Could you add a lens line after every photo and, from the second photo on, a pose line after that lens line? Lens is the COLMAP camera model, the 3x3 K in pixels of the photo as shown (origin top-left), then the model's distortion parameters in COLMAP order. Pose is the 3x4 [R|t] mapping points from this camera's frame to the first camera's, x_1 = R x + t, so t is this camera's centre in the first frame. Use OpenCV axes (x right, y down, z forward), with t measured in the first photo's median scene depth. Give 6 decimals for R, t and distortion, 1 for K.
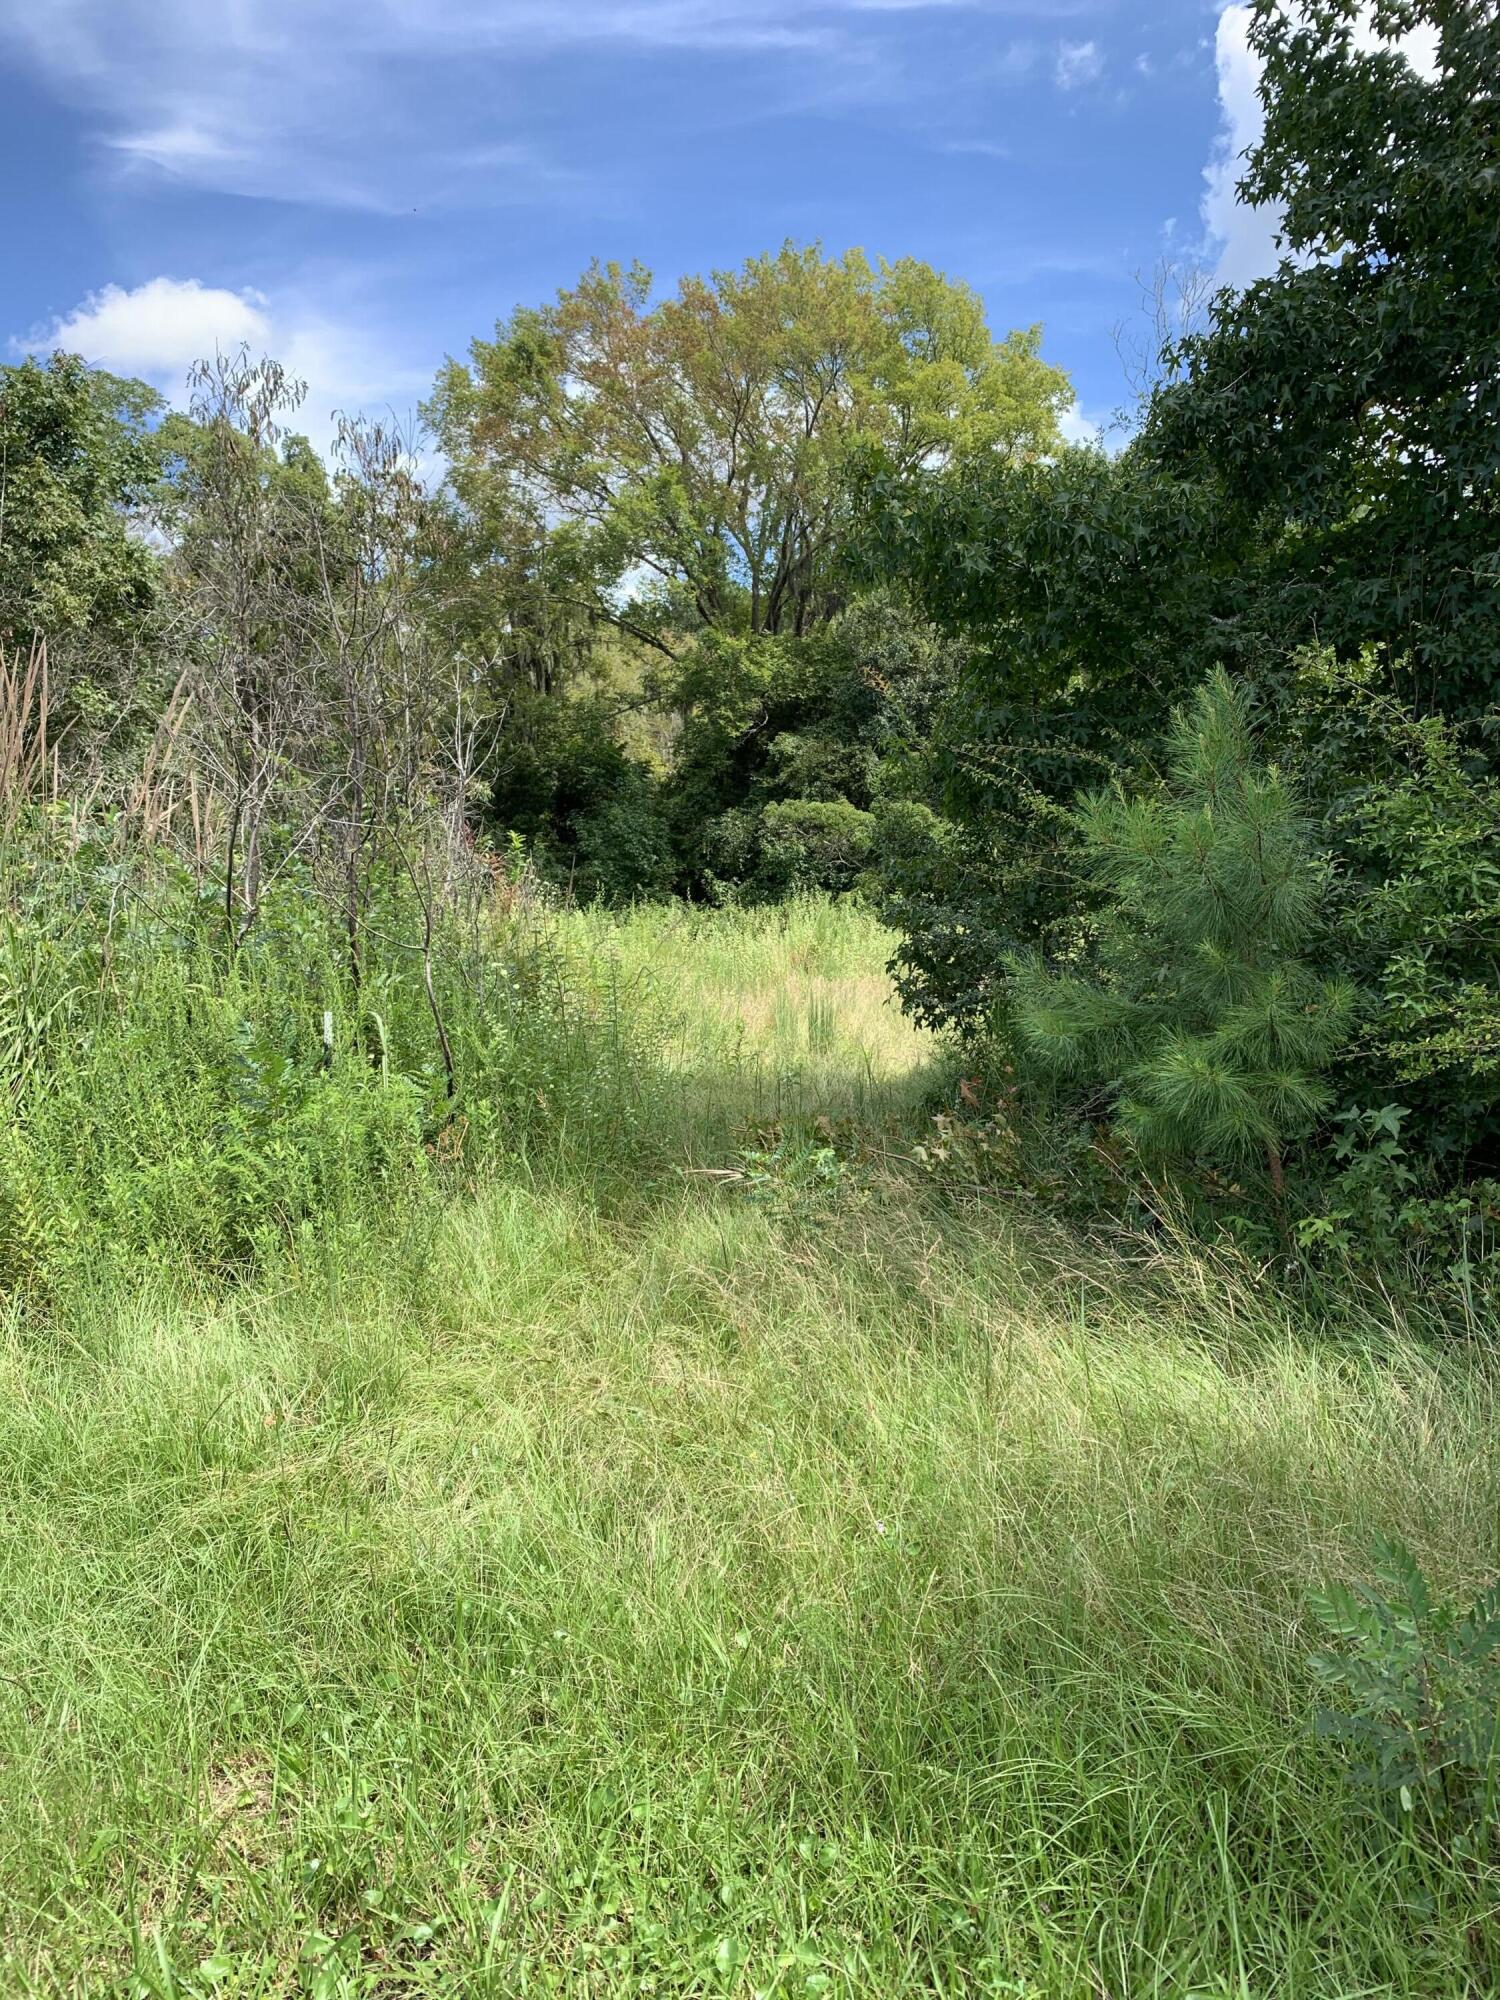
lens RADIAL K [[1516.0, 0, 744.1], [0, 1516.0, 1006.3], [0, 0, 1]] dist [-0.011357, 0.005916]
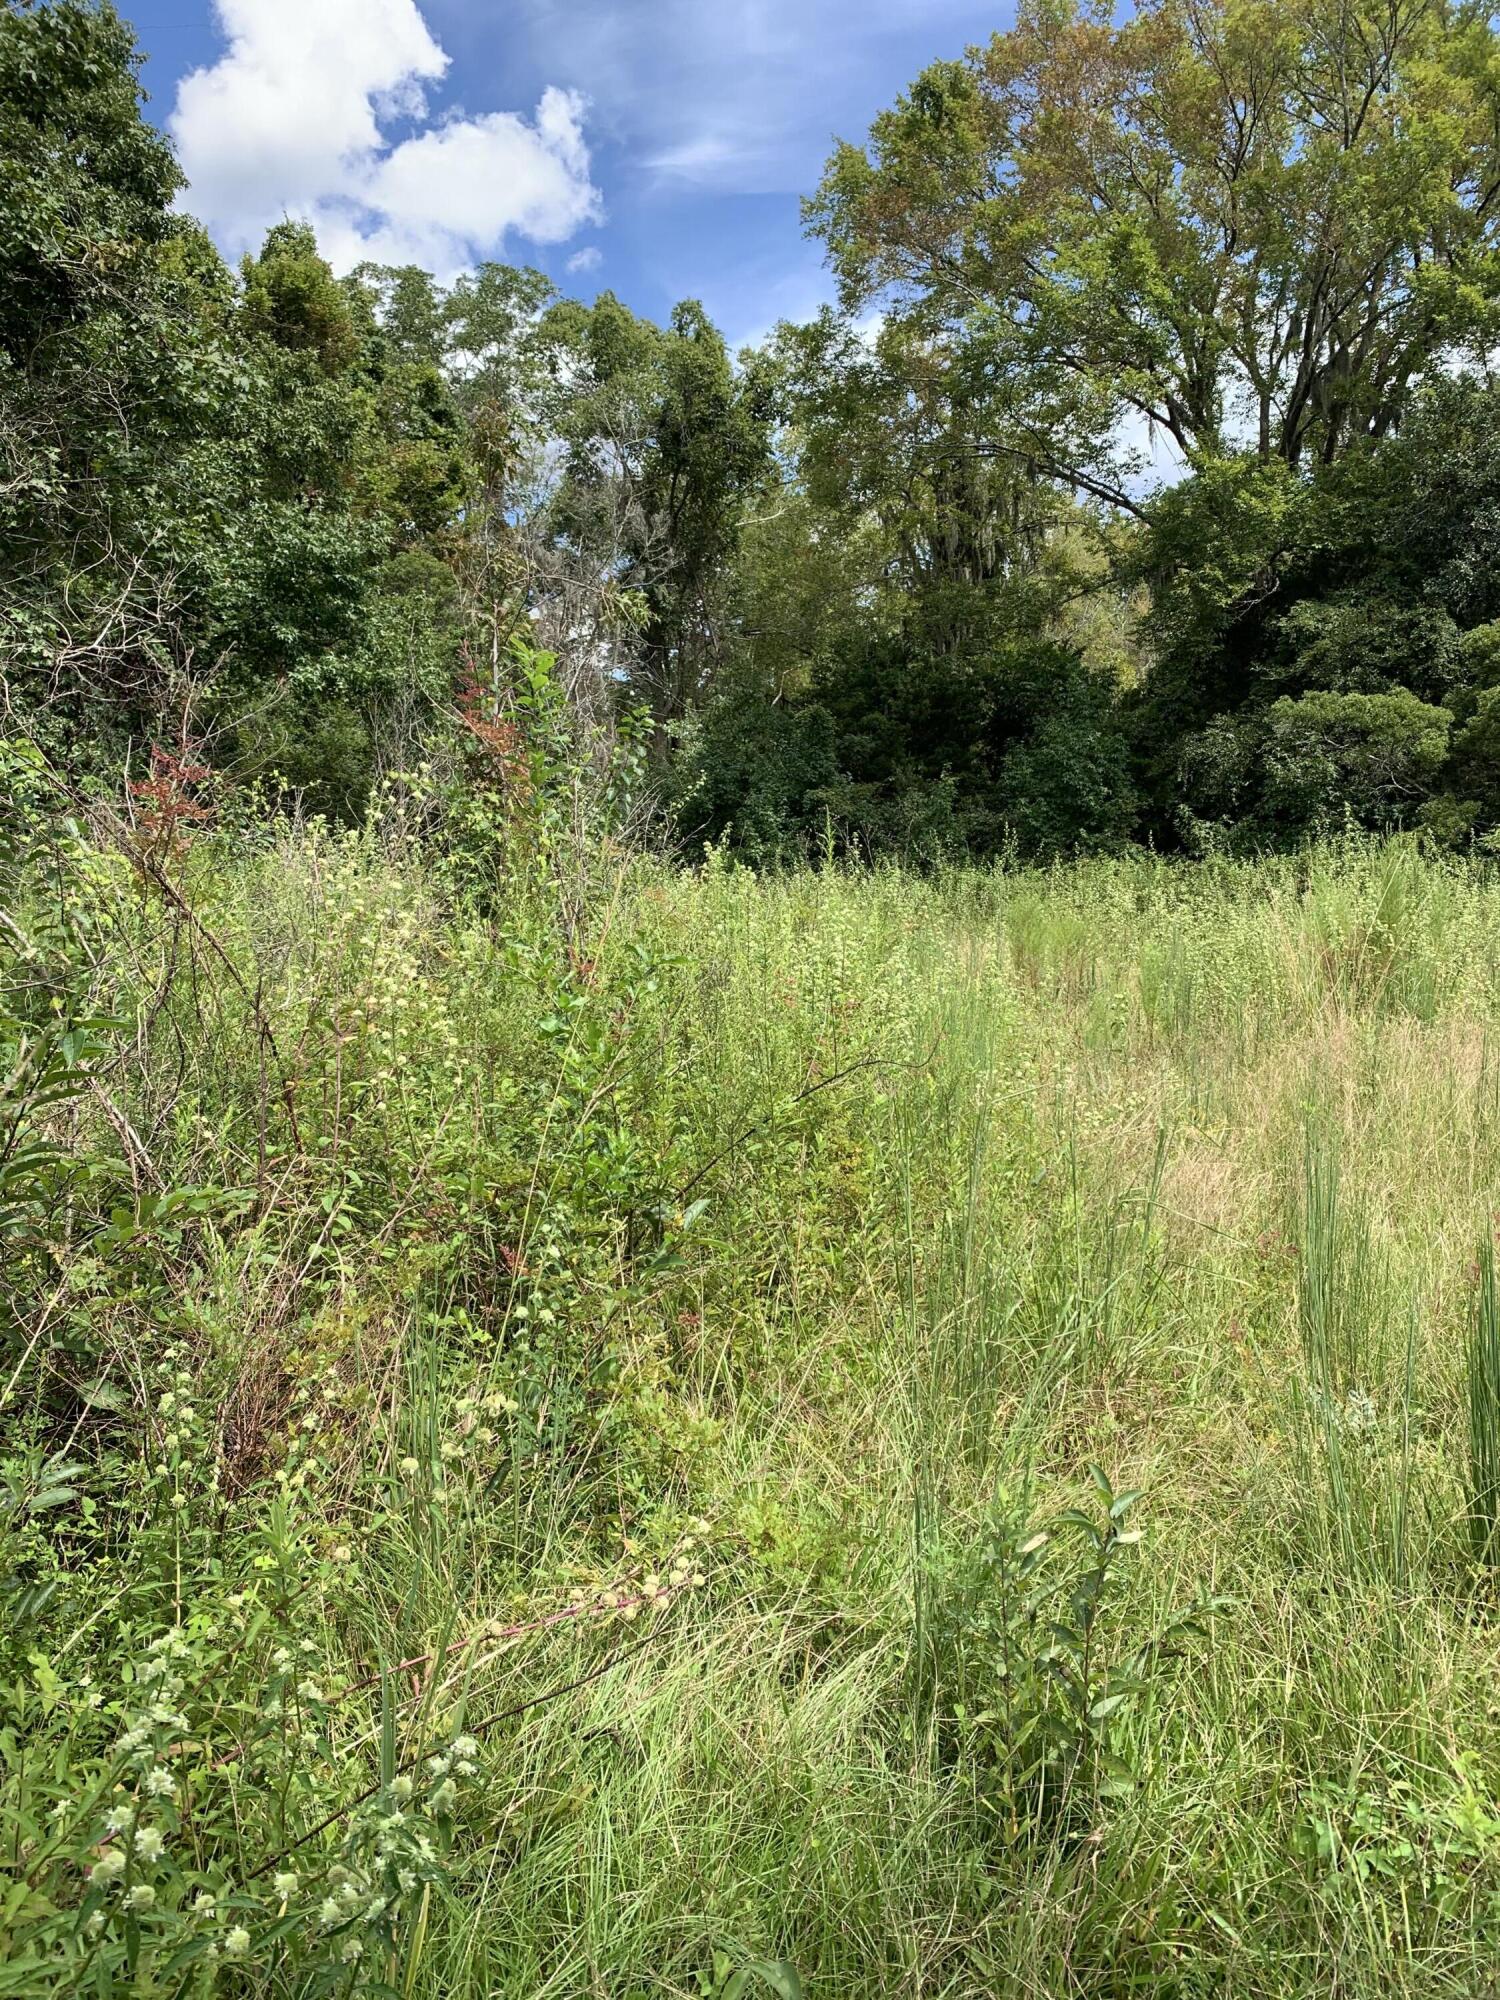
lens RADIAL K [[1516.0, 0, 770.2], [0, 1516.0, 1004.0], [0, 0, 1]] dist [-0.011357, 0.005916]
pose [[0.952386, 0.012369, -0.304643, 0.008274], [-0.005178, 0.999689, 0.024403, -0.017294], [0.304850, -0.021663, 0.952154, 0.312121]]
